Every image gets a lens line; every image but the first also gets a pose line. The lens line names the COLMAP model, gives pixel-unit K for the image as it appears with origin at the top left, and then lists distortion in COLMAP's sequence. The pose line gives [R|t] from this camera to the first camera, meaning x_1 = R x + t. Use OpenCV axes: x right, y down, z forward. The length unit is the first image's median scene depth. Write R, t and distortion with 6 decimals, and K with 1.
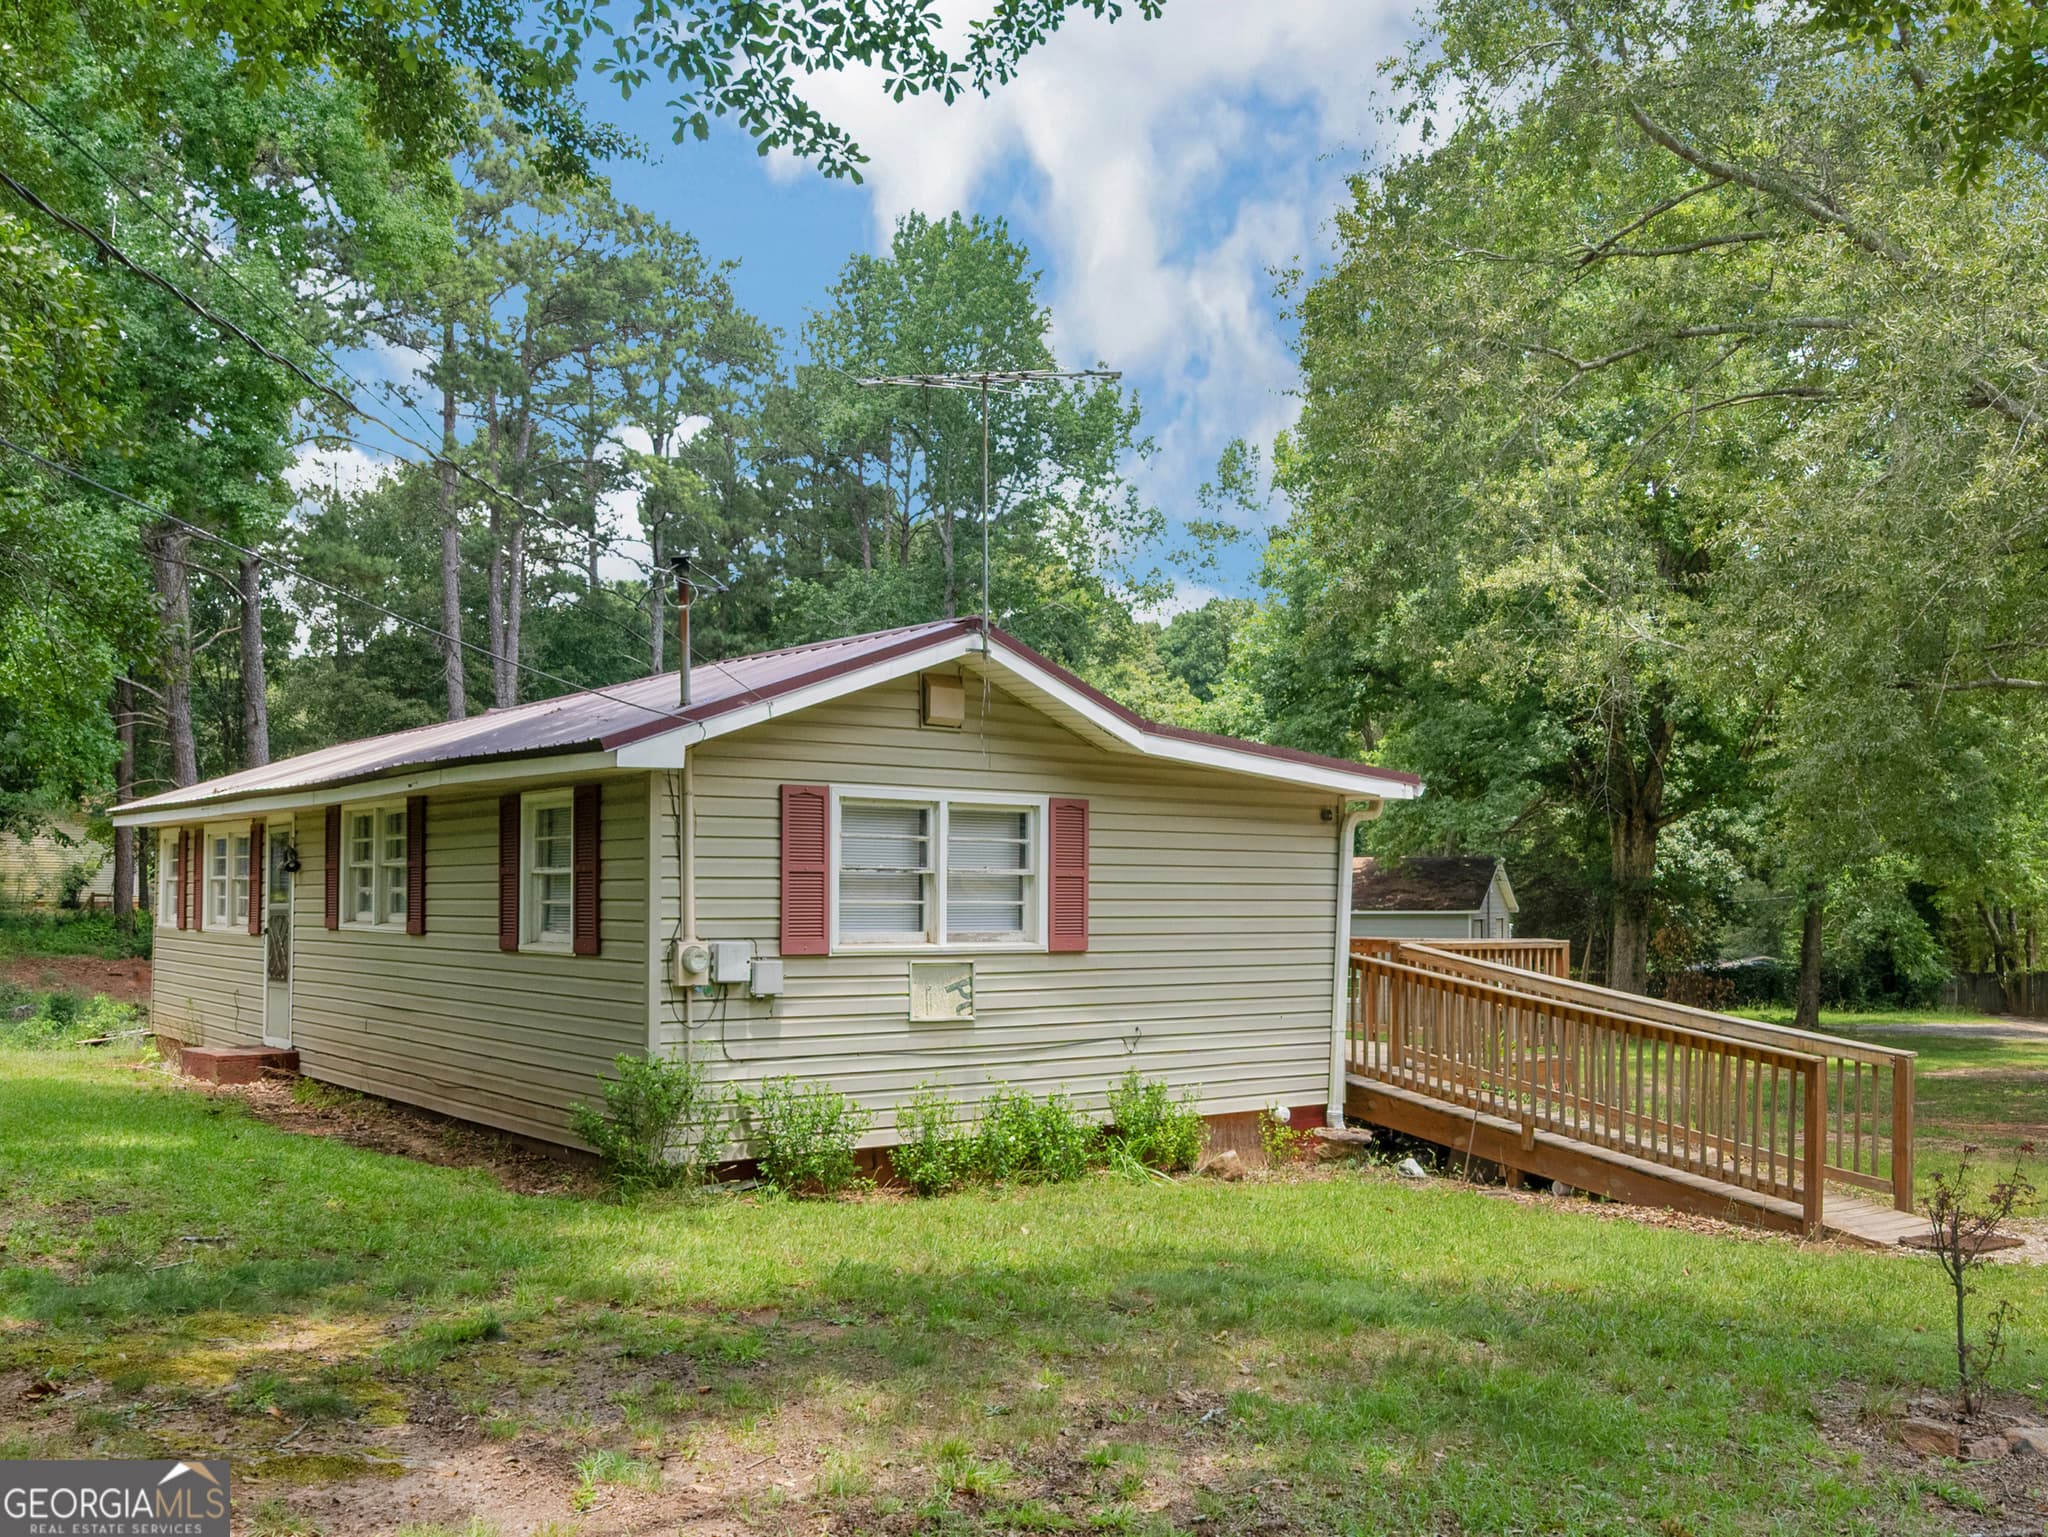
lens RADIAL K [[2118.5, 0, 1024.0], [0, 2118.5, 768.5], [0, 0, 1]] dist [-0.015577, -0.007237]
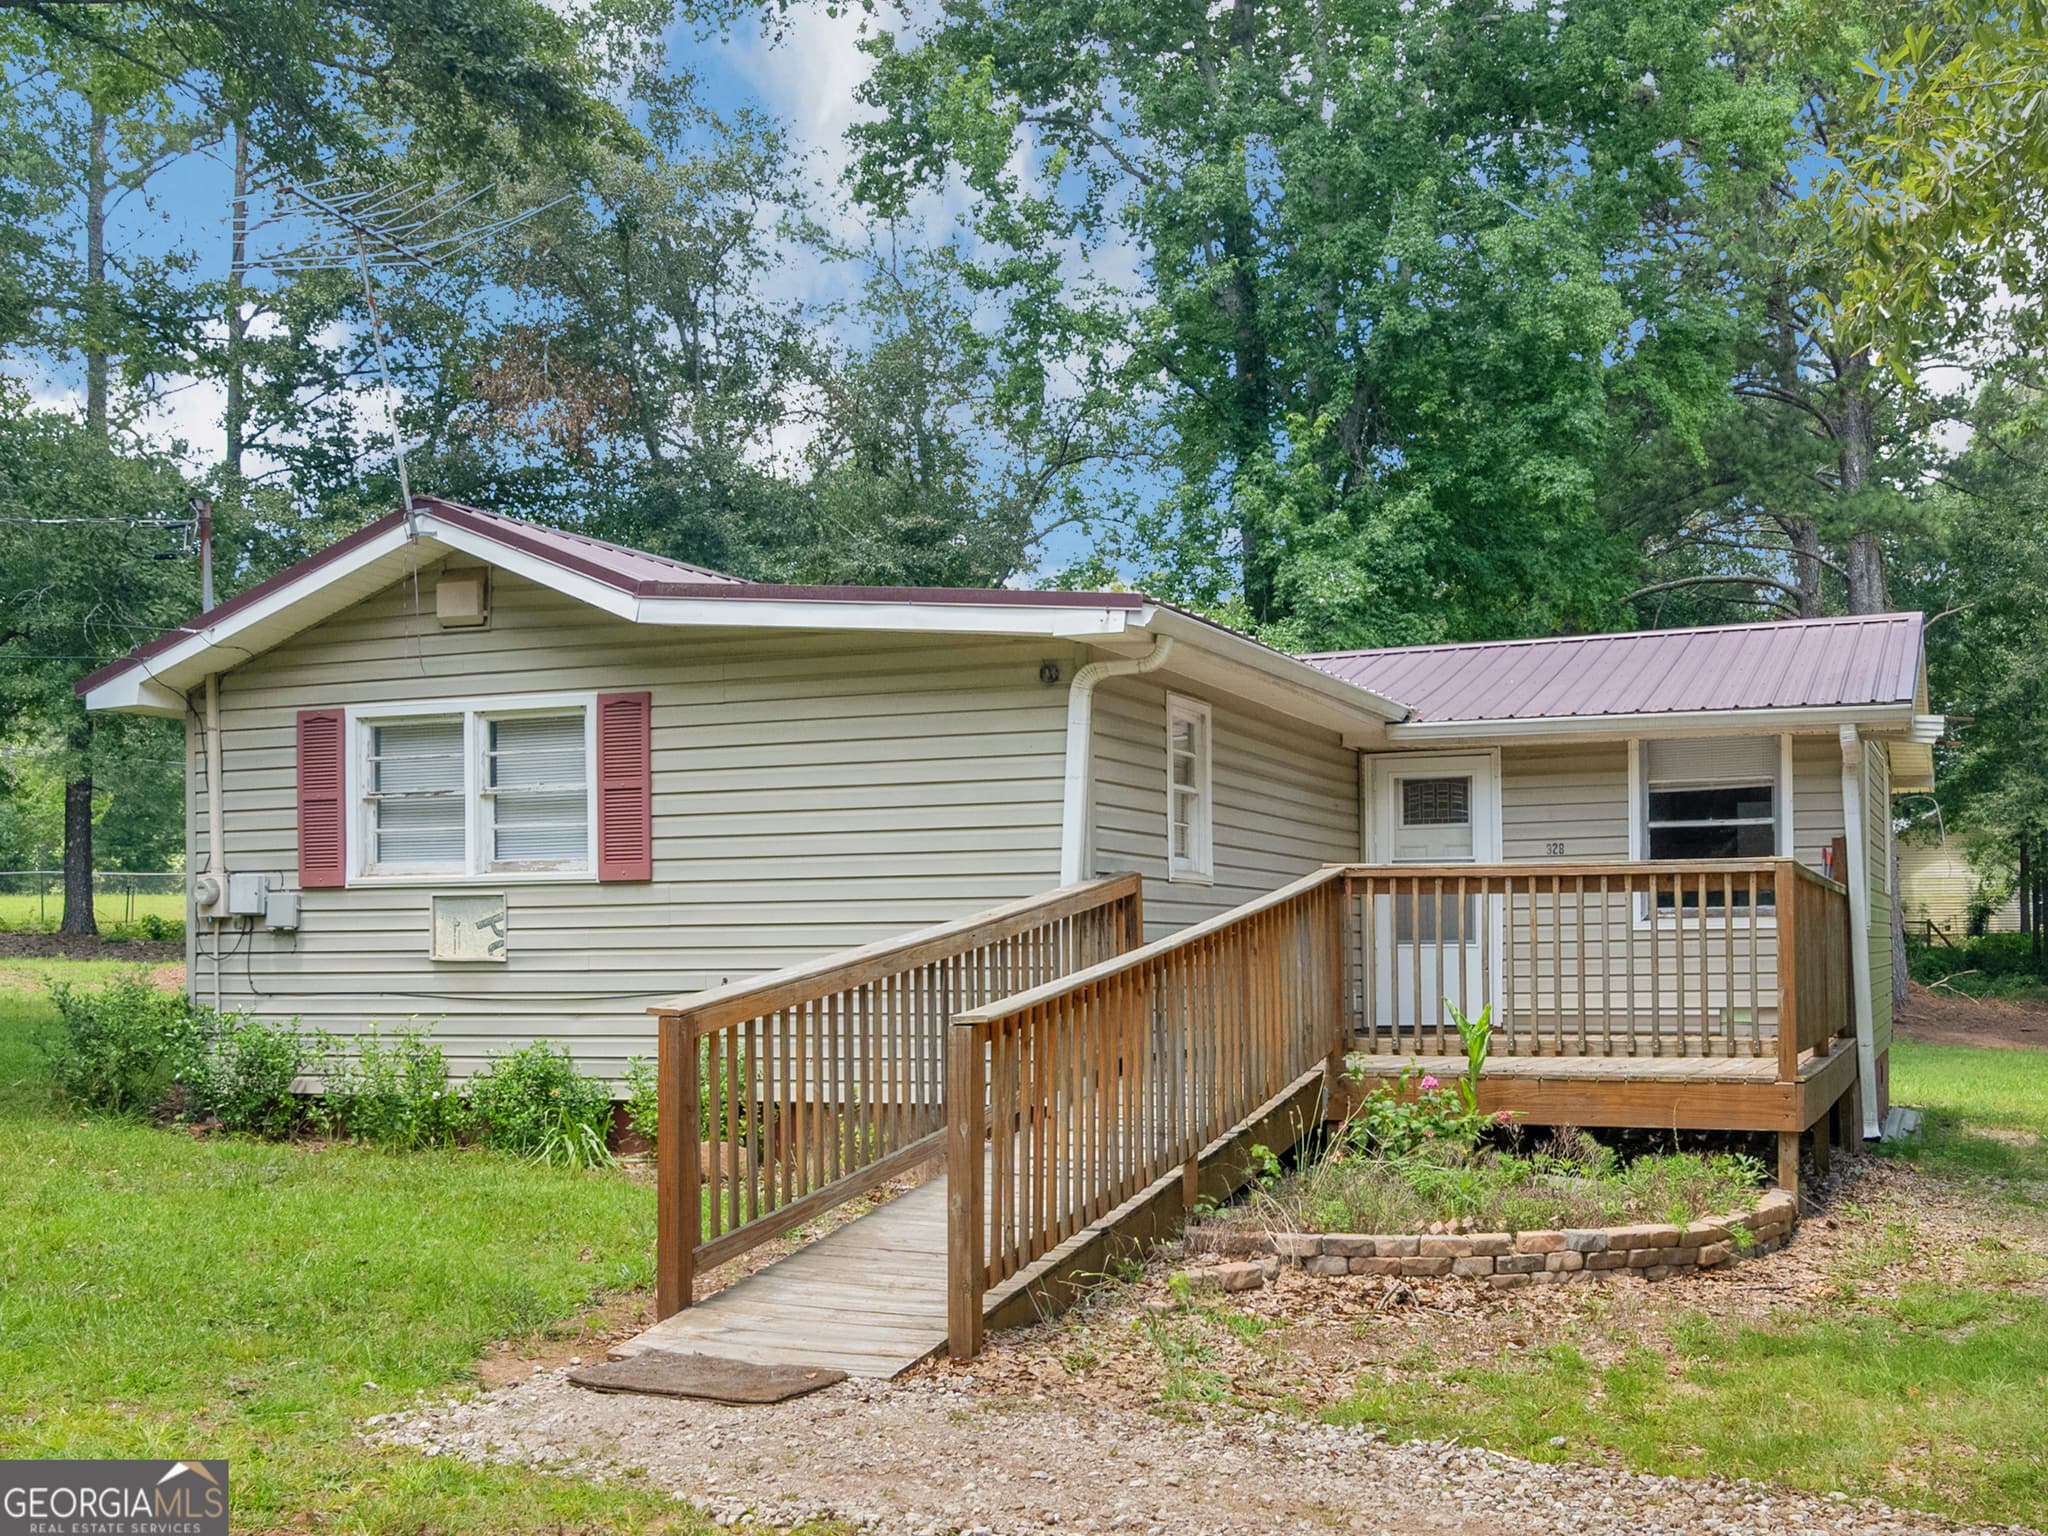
lens RADIAL K [[2118.5, 0, 1024.0], [0, 2118.5, 768.0], [0, 0, 1]] dist [-0.015577, -0.007237]
pose [[0.472400, -0.085037, -0.877272, 0.835203], [0.061172, 0.996098, -0.063615, 0.108203], [0.879259, -0.023612, 0.475758, 0.780023]]
